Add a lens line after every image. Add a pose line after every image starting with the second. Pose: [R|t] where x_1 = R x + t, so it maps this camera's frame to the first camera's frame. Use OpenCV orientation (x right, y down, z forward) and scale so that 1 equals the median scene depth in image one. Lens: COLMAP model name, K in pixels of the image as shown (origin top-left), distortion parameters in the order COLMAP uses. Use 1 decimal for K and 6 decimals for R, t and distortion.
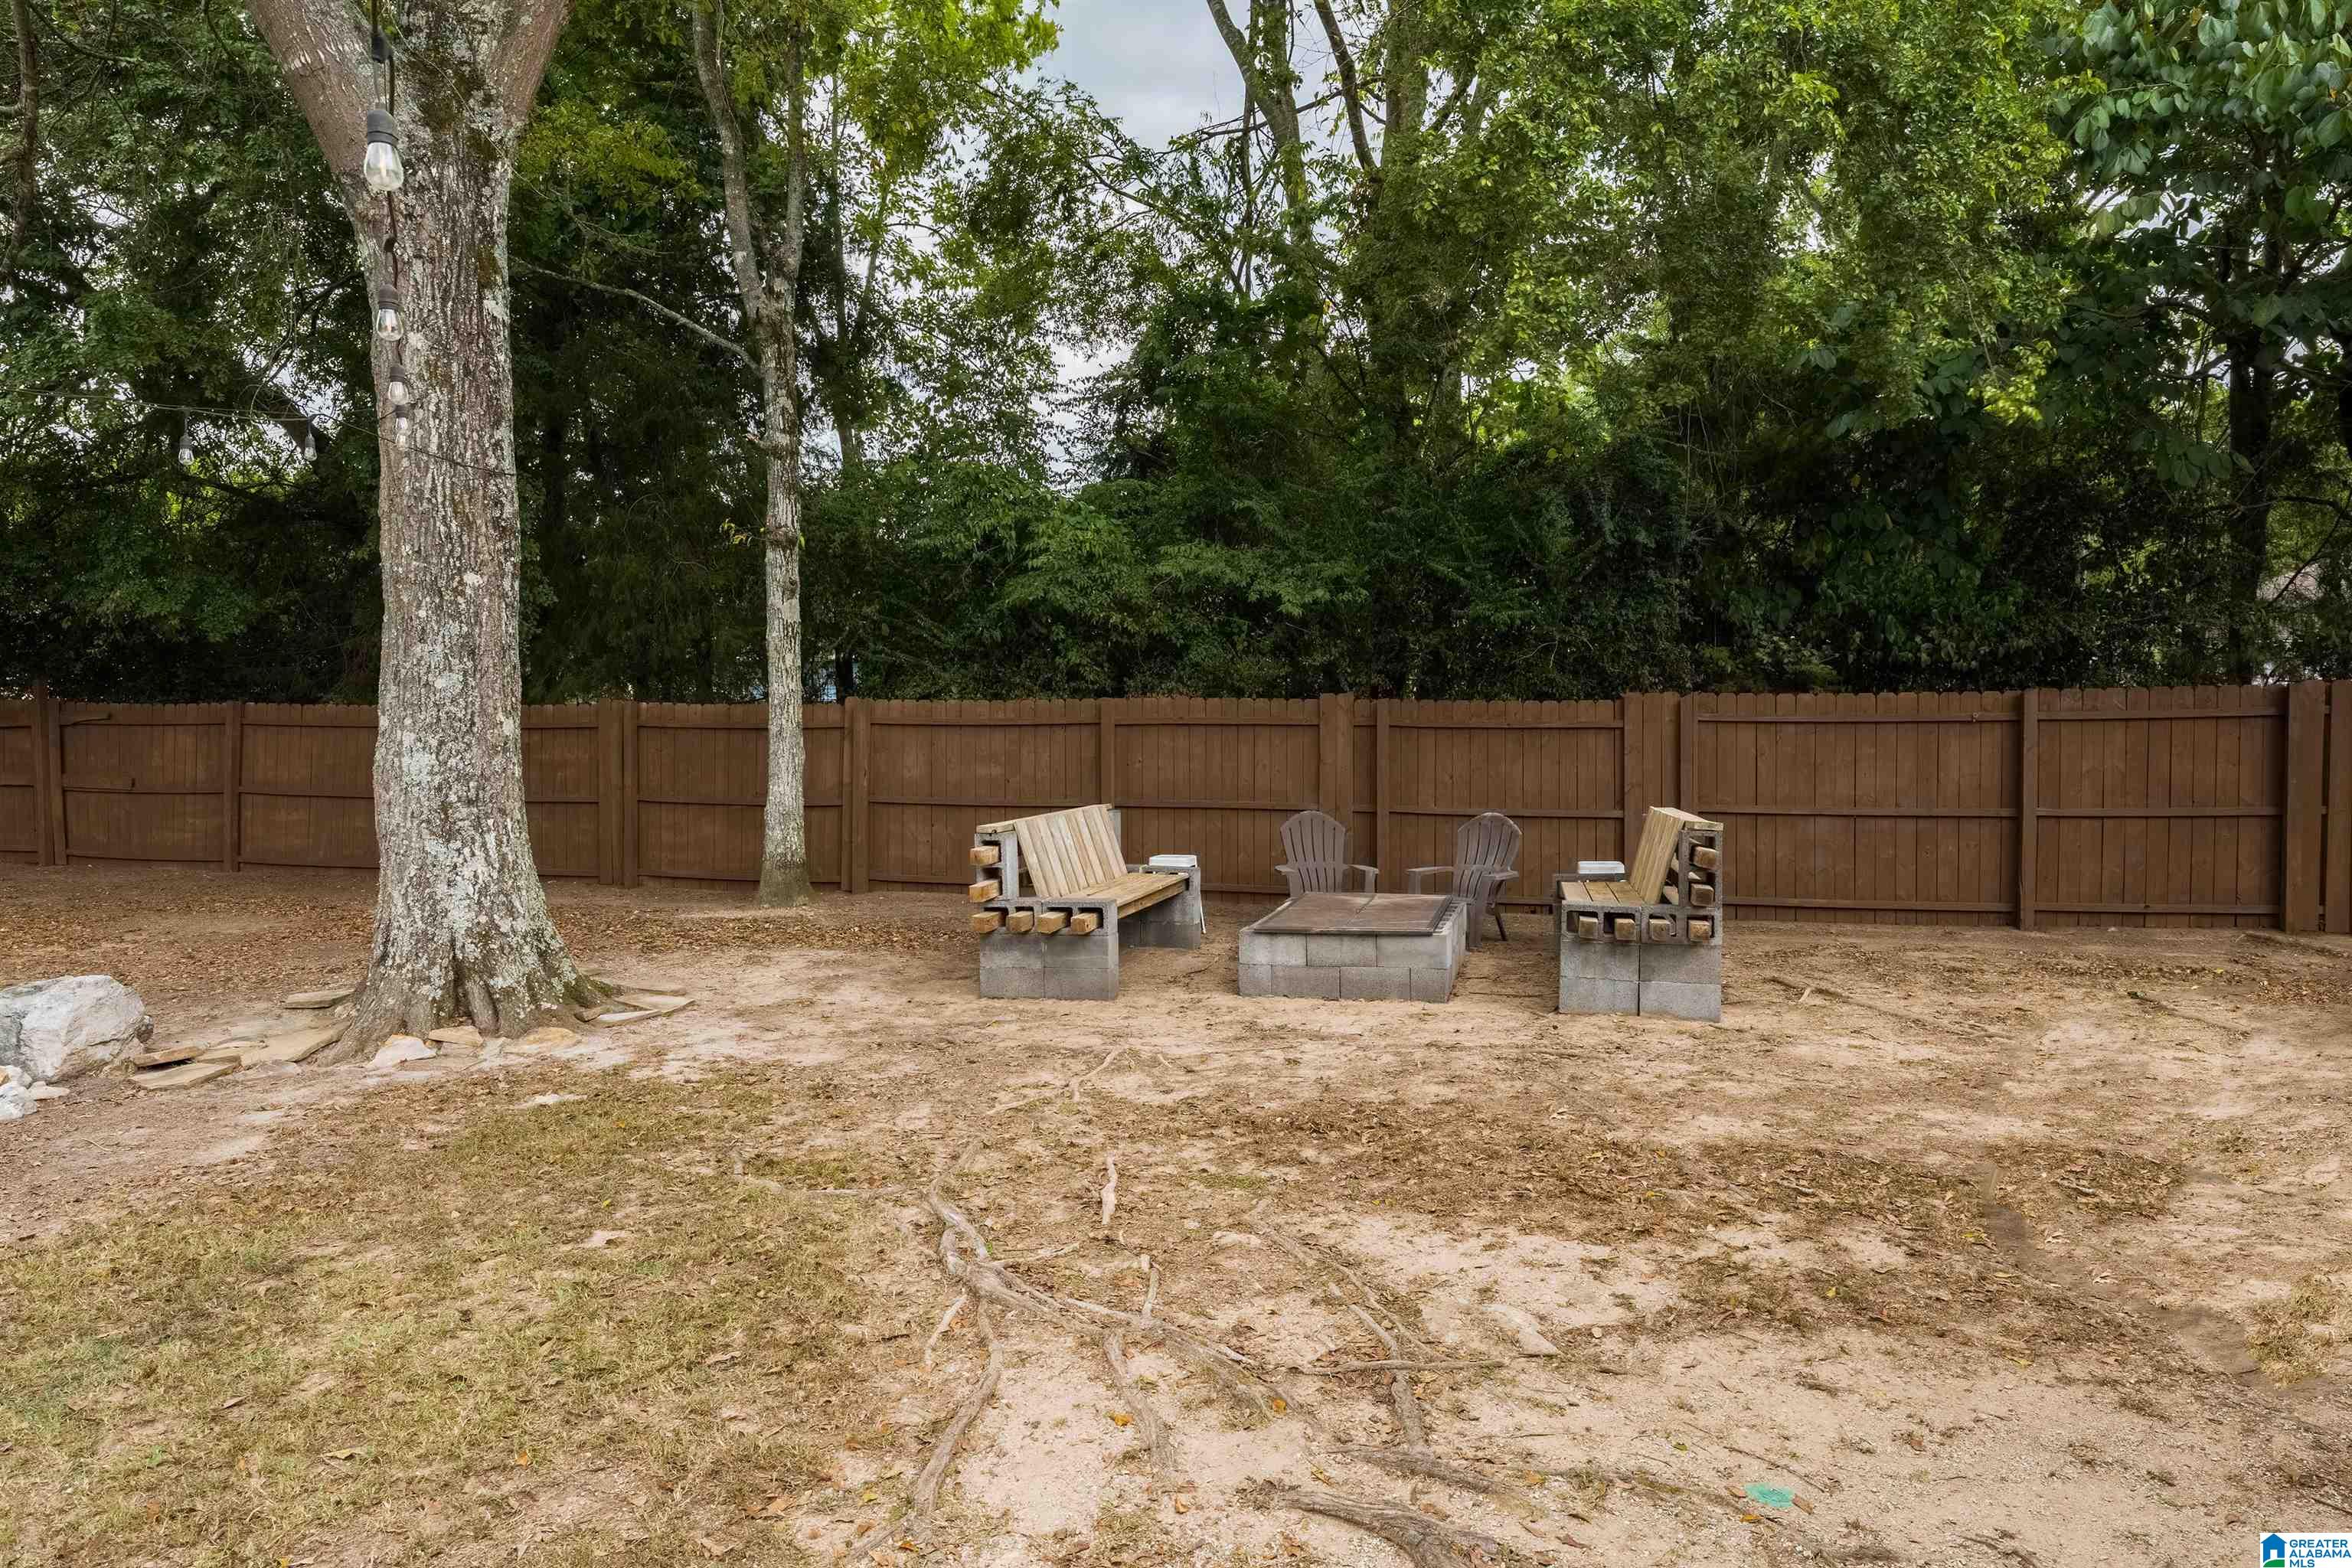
lens RADIAL K [[1353.5, 0, 1178.9], [0, 1353.5, 770.3], [0, 0, 1]] dist [0.002773, 0.000533]
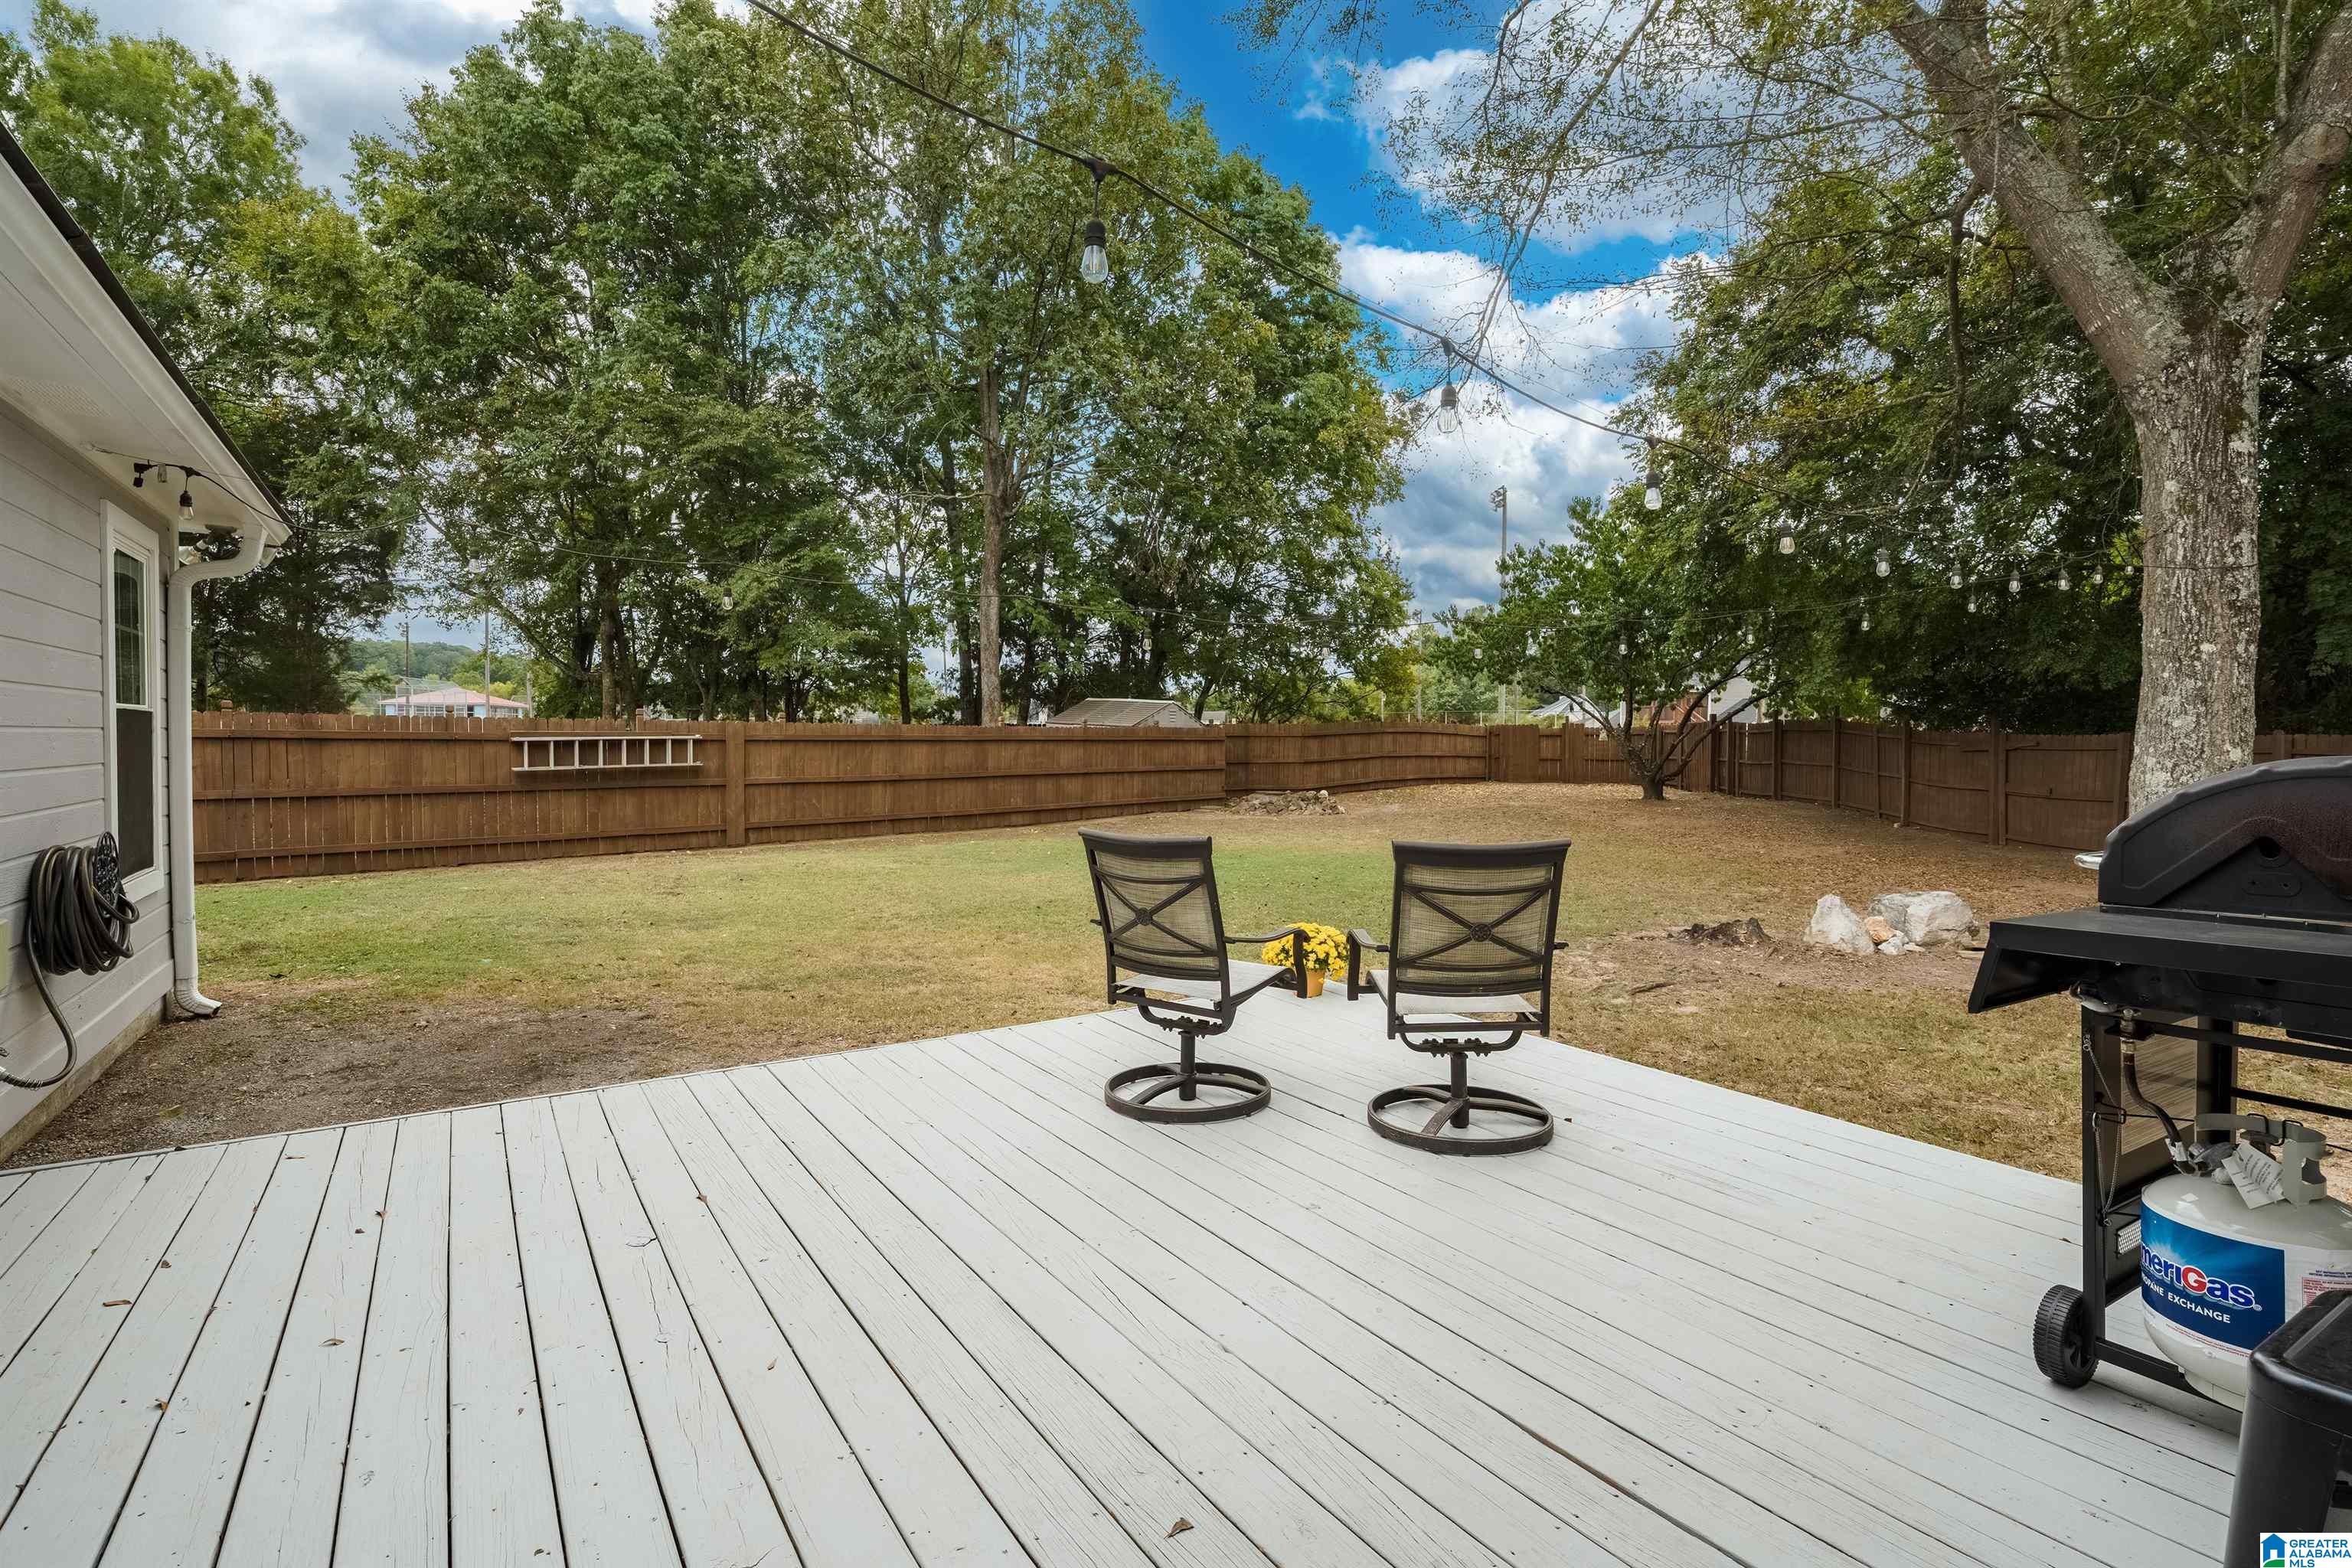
lens RADIAL K [[1149.7, 0, 1179.7], [0, 1149.7, 771.5], [0, 0, 1]] dist [0.004341, 0.000449]
pose [[0.213866, 0.024964, -0.976544, 0.413030], [-0.036990, 0.999163, 0.017441, 0.004040], [0.976162, 0.032393, 0.214610, -0.279717]]
